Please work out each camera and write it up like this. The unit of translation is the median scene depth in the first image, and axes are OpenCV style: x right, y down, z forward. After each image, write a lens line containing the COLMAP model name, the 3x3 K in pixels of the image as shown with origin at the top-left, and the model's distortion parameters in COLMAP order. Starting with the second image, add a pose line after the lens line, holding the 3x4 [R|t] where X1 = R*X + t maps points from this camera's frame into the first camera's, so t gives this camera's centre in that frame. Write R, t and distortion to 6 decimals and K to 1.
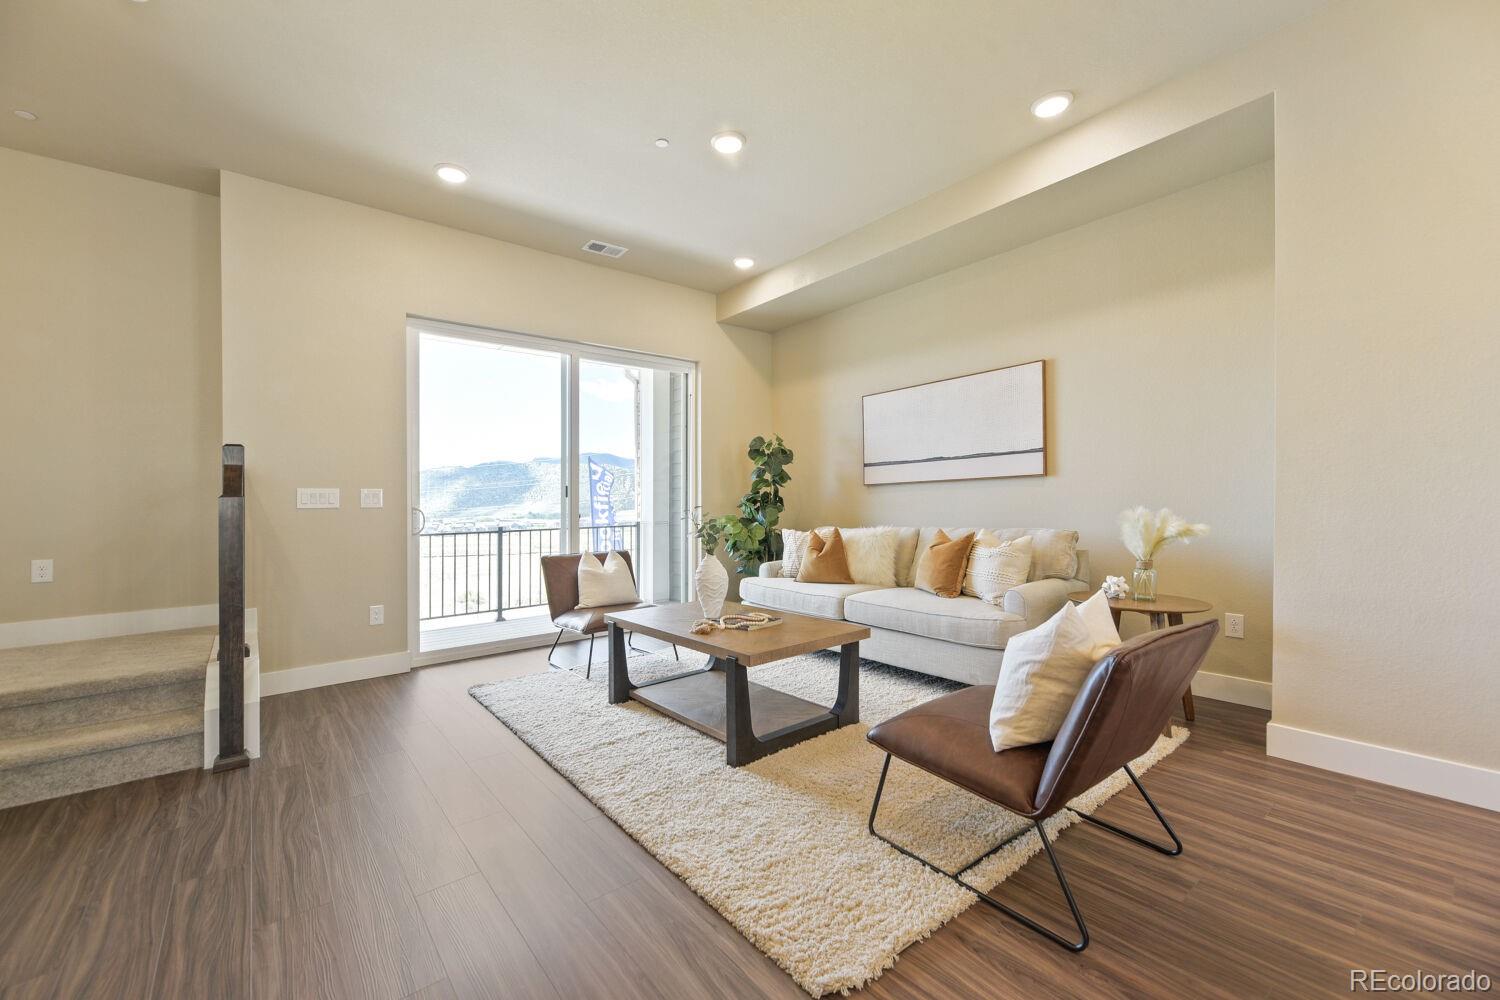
lens RADIAL K [[602.4, 0, 750.0], [0, 602.4, 500.0], [0, 0, 1]] dist [-0.000108, 0.000011]
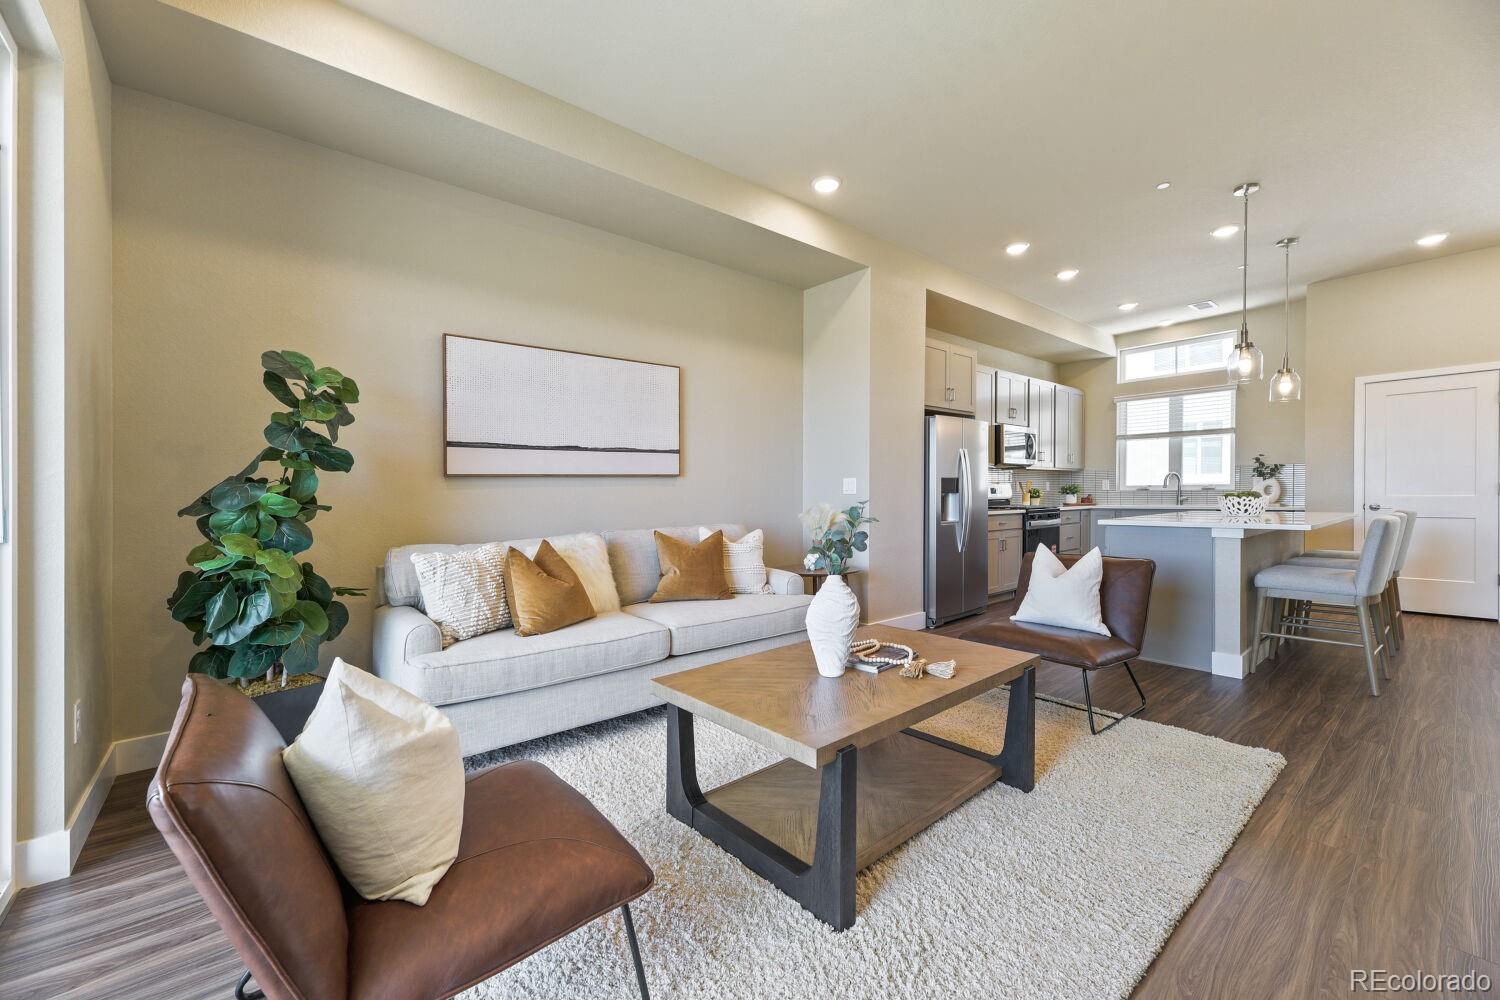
lens RADIAL K [[602.4, 0, 750.0], [0, 602.4, 500.0], [0, 0, 1]] dist [-0.000108, 0.000011]
pose [[-0.007732, 0.011227, 0.999907, -0.570920], [0.009245, 0.999895, -0.011155, 0.014650], [-0.999927, 0.009158, -0.007835, 0.883292]]
